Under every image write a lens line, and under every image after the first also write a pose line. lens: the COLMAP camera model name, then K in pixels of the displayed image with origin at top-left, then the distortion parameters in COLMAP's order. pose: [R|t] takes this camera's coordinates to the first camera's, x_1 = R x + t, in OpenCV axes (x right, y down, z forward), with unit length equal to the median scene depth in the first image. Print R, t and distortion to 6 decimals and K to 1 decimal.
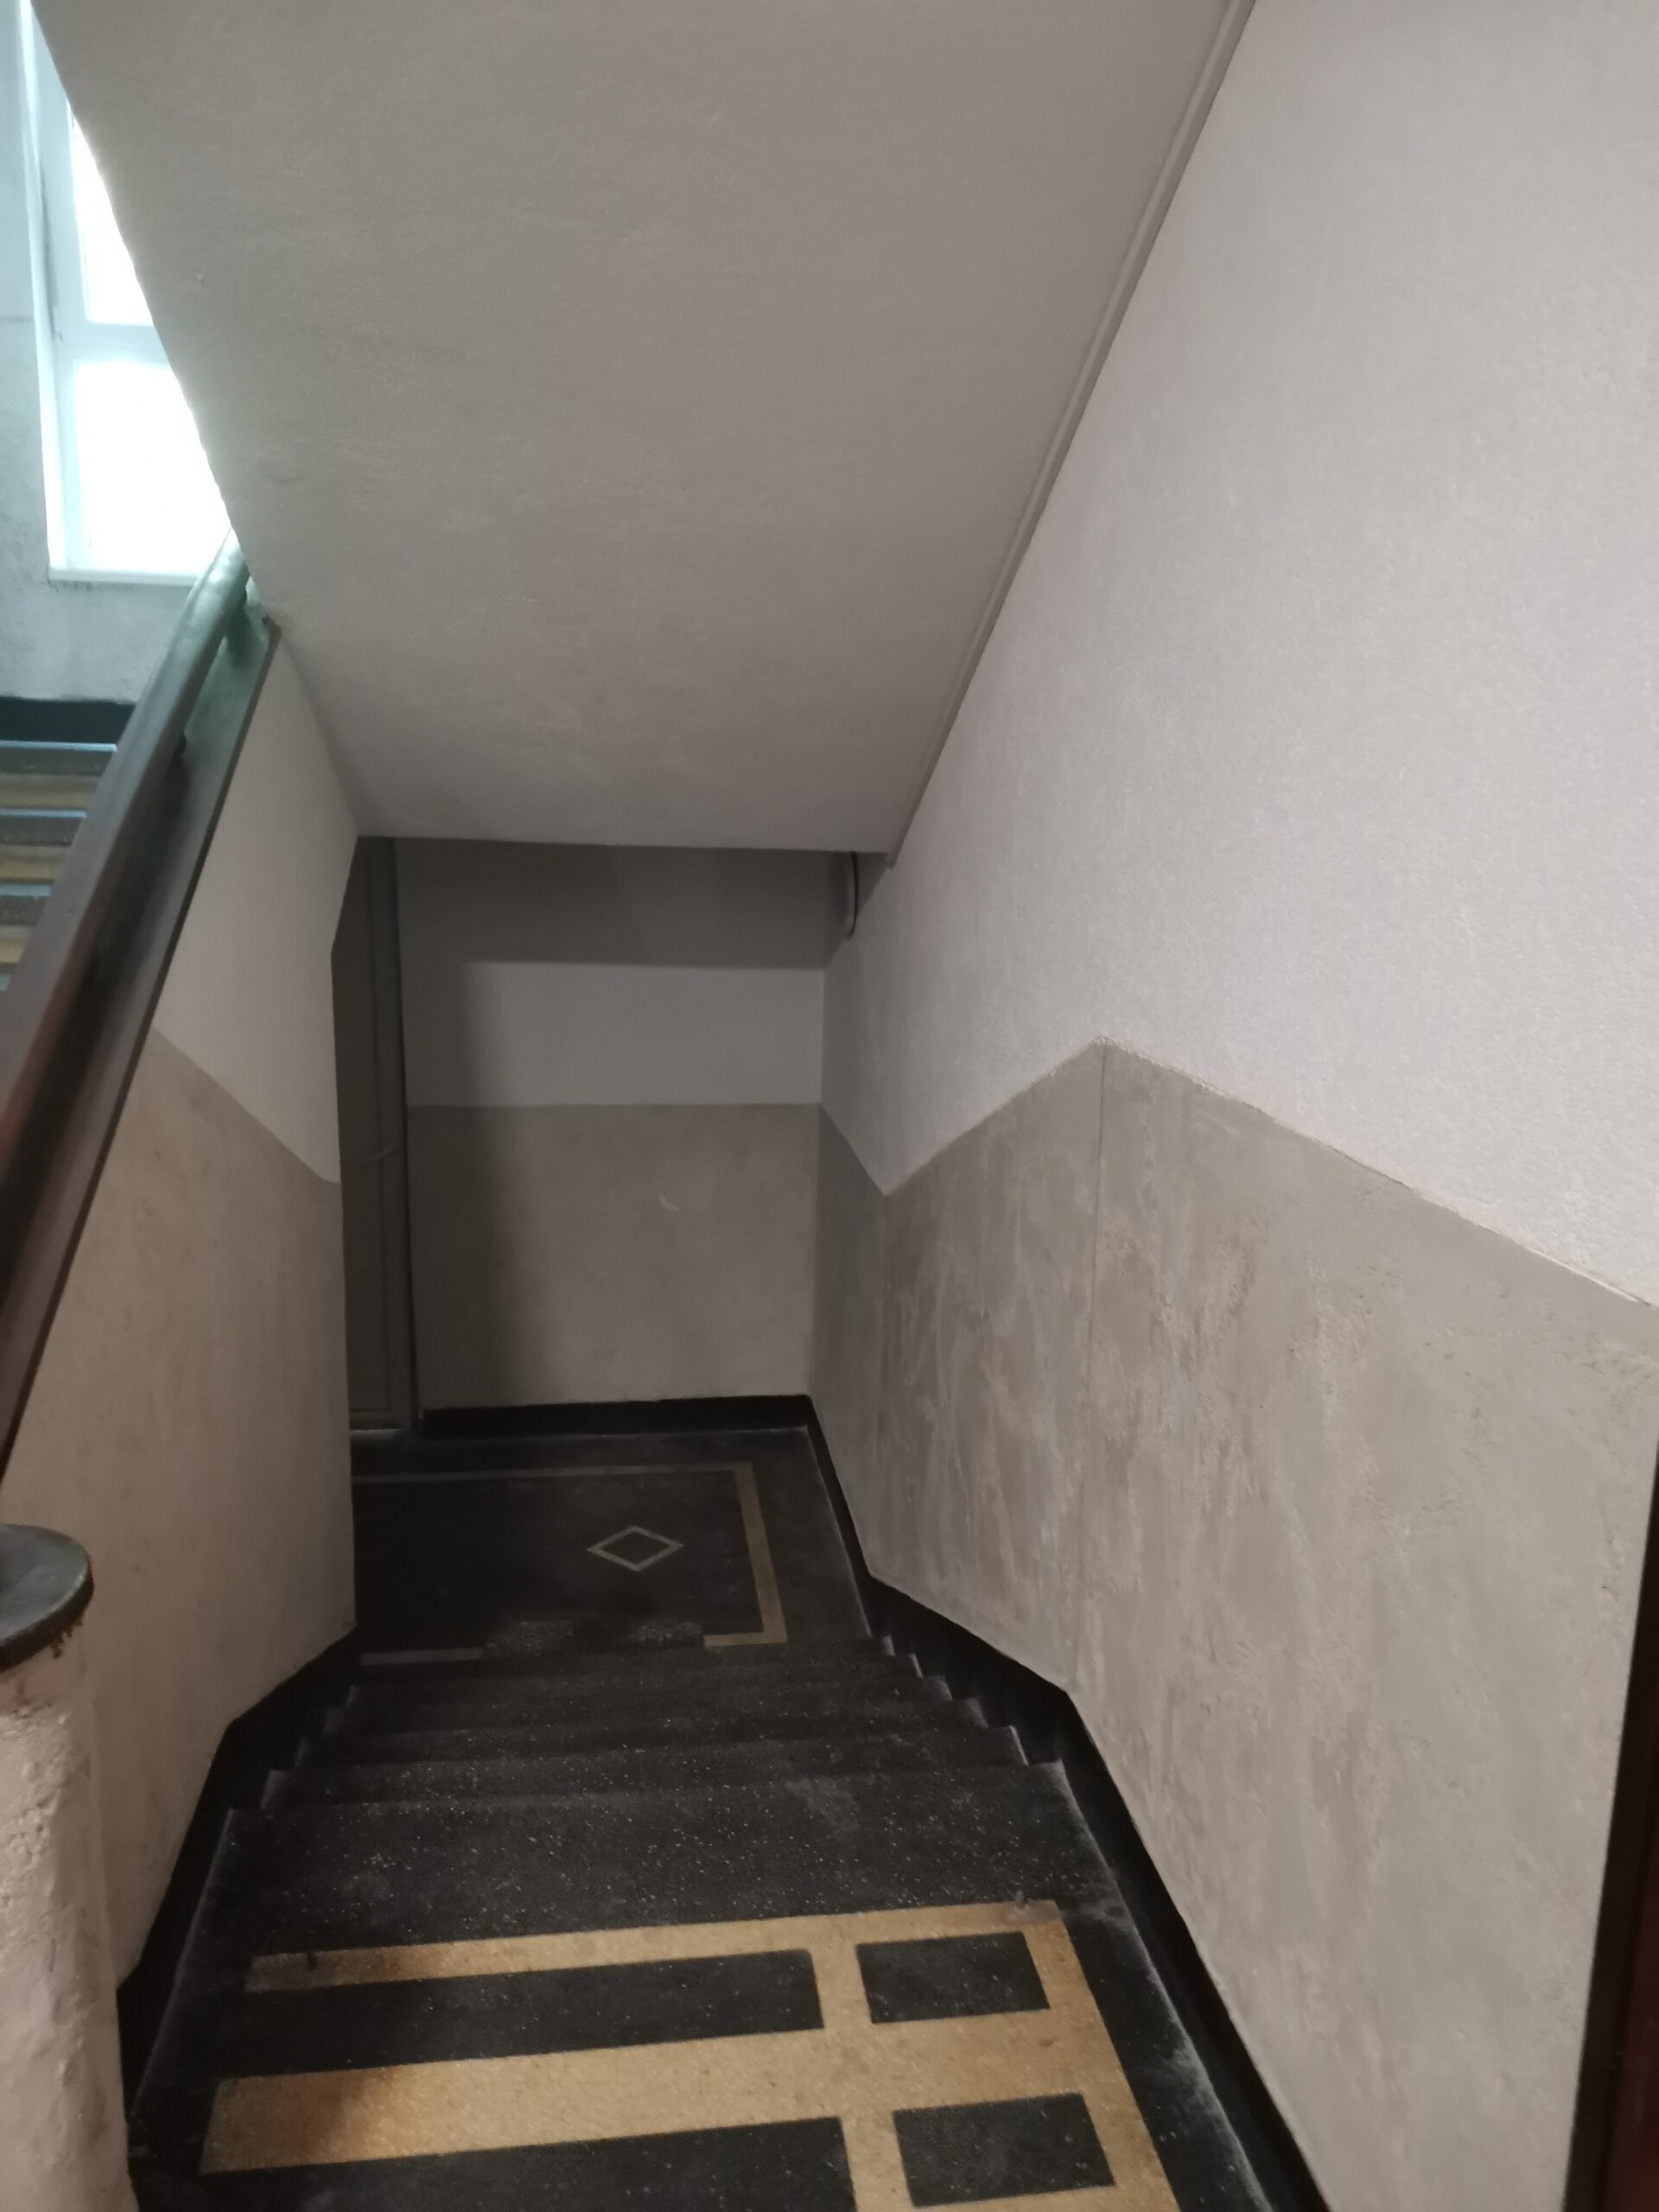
lens RADIAL K [[1688.6, 0, 829.5], [0, 1688.6, 1106.0], [0, 0, 1]] dist [0.070658, -0.003709]
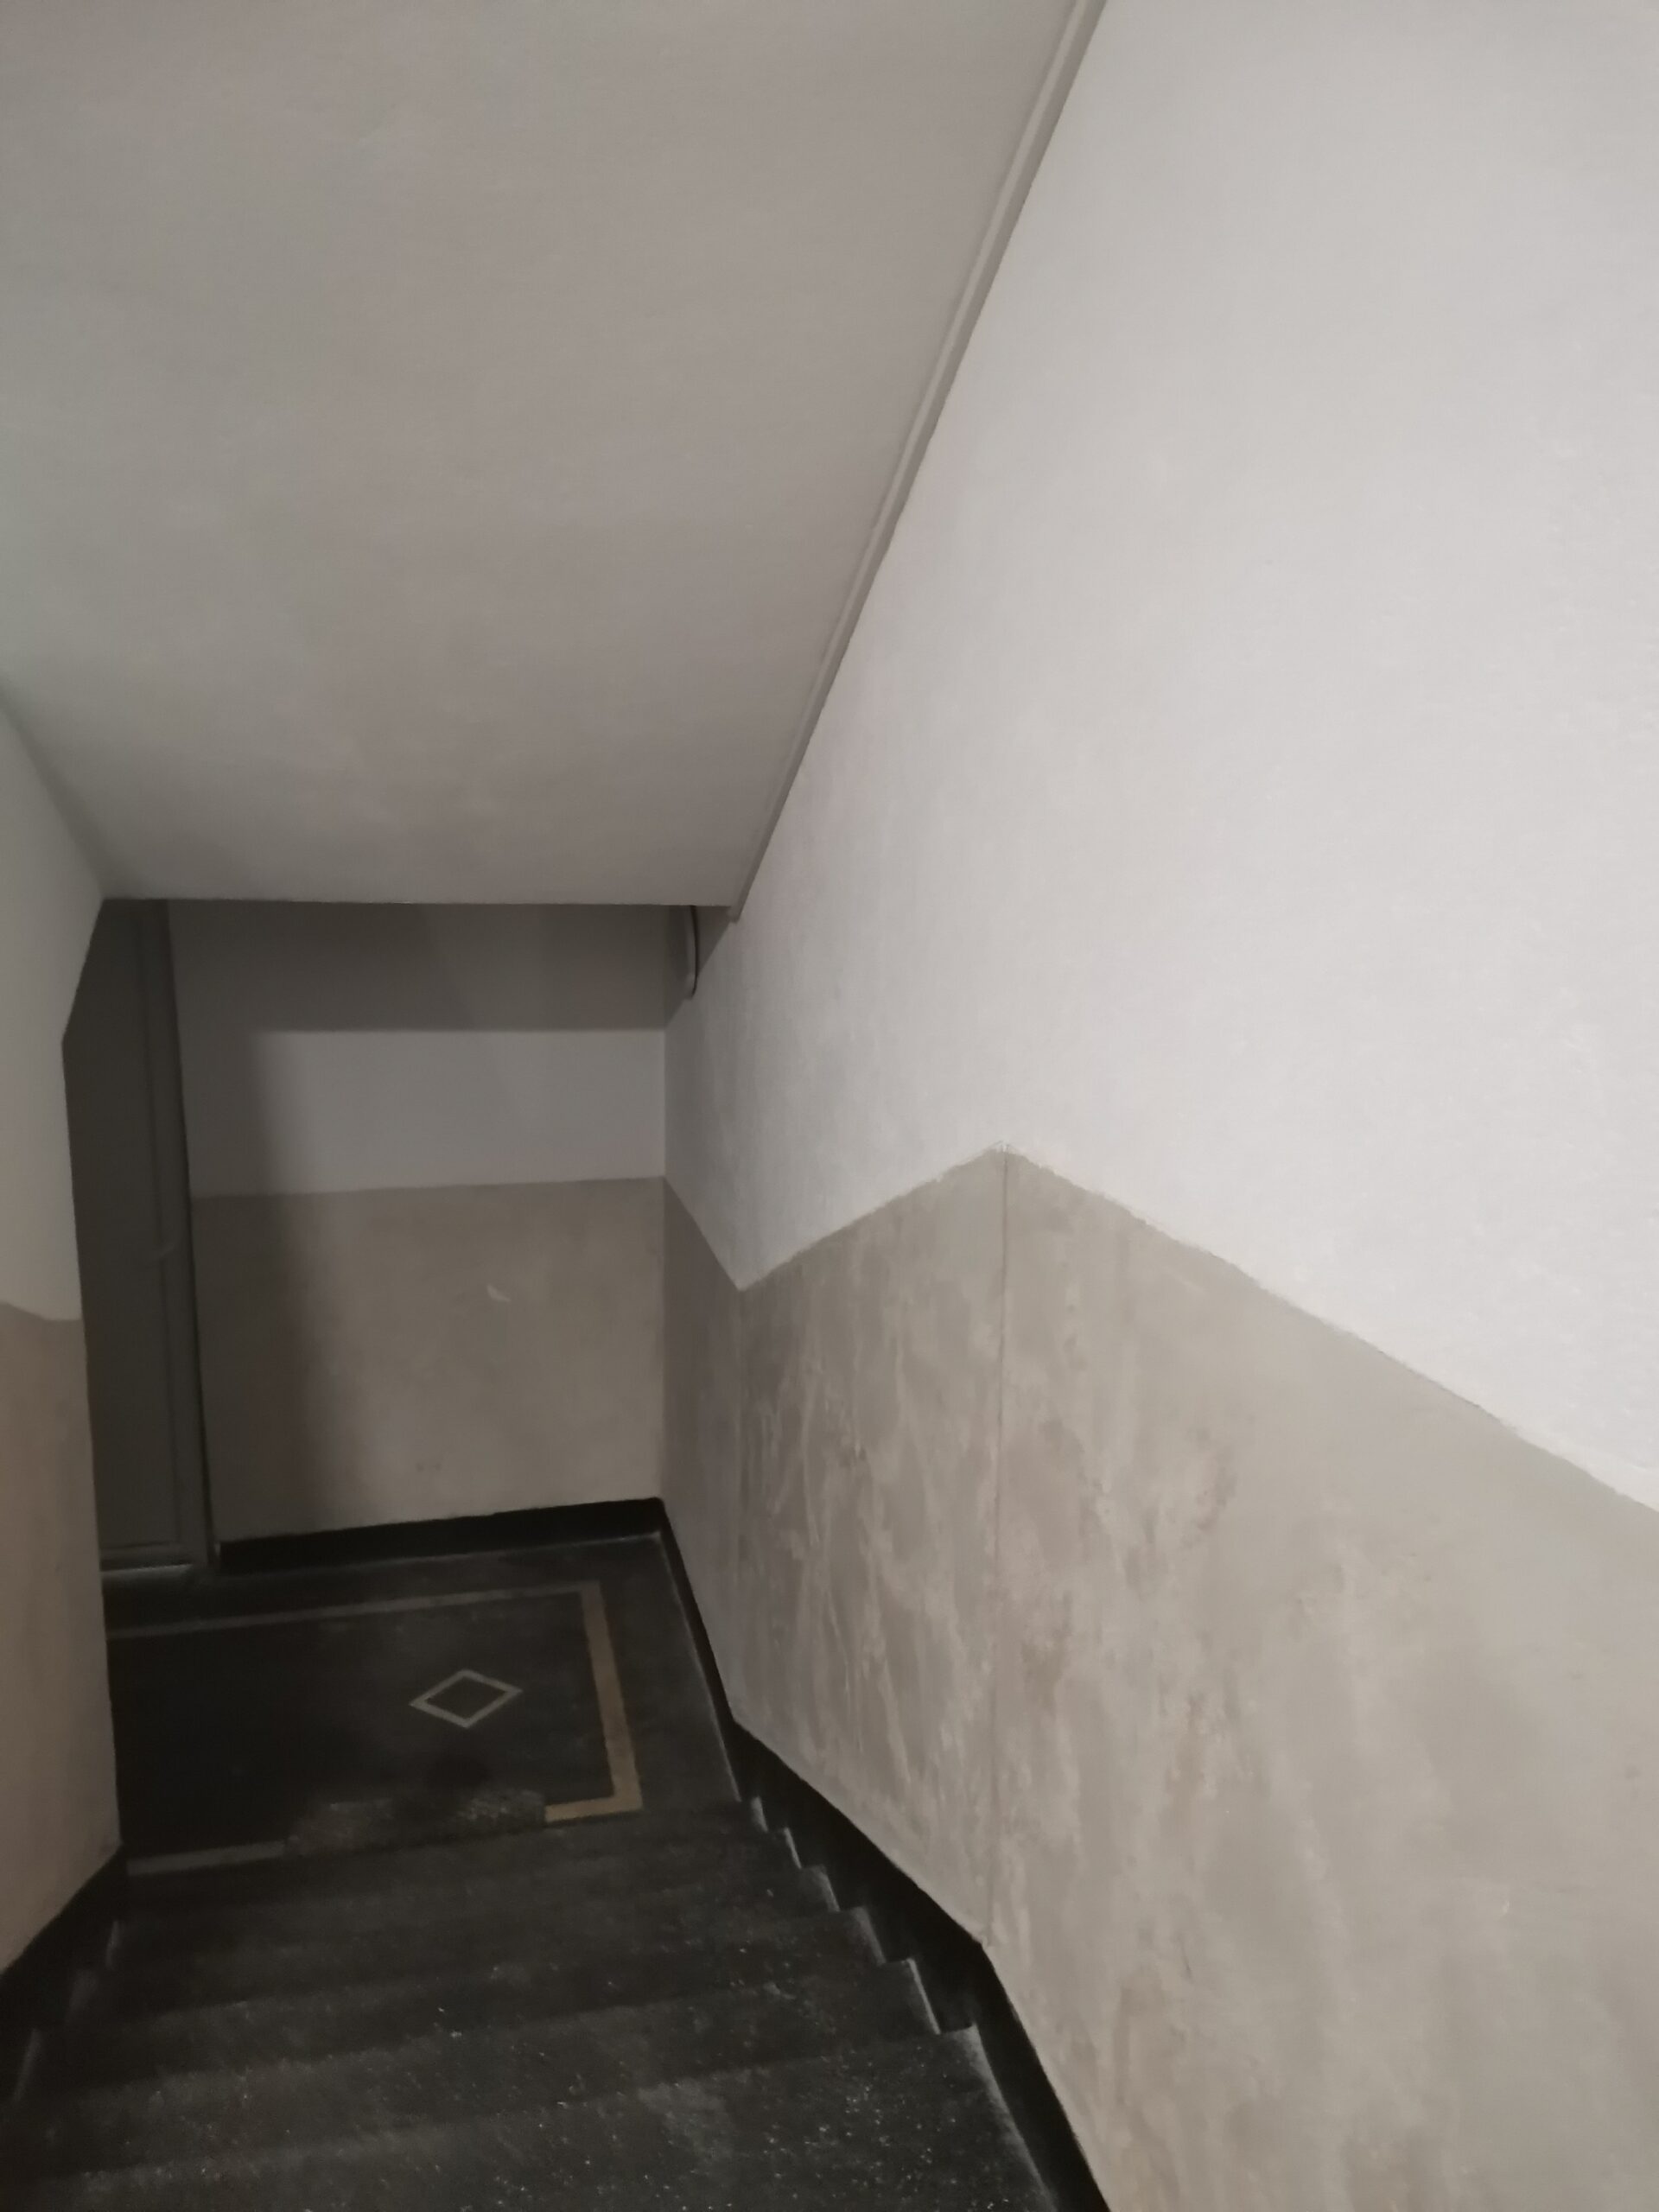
lens RADIAL K [[1624.5, 0, 886.3], [0, 1624.5, 1167.1], [0, 0, 1]] dist [0.047045, -0.082716]
pose [[0.991565, -0.030322, 0.126016, 0.005466], [0.027795, 0.999377, 0.021768, -0.043987], [-0.126597, -0.018082, 0.991789, 0.207895]]
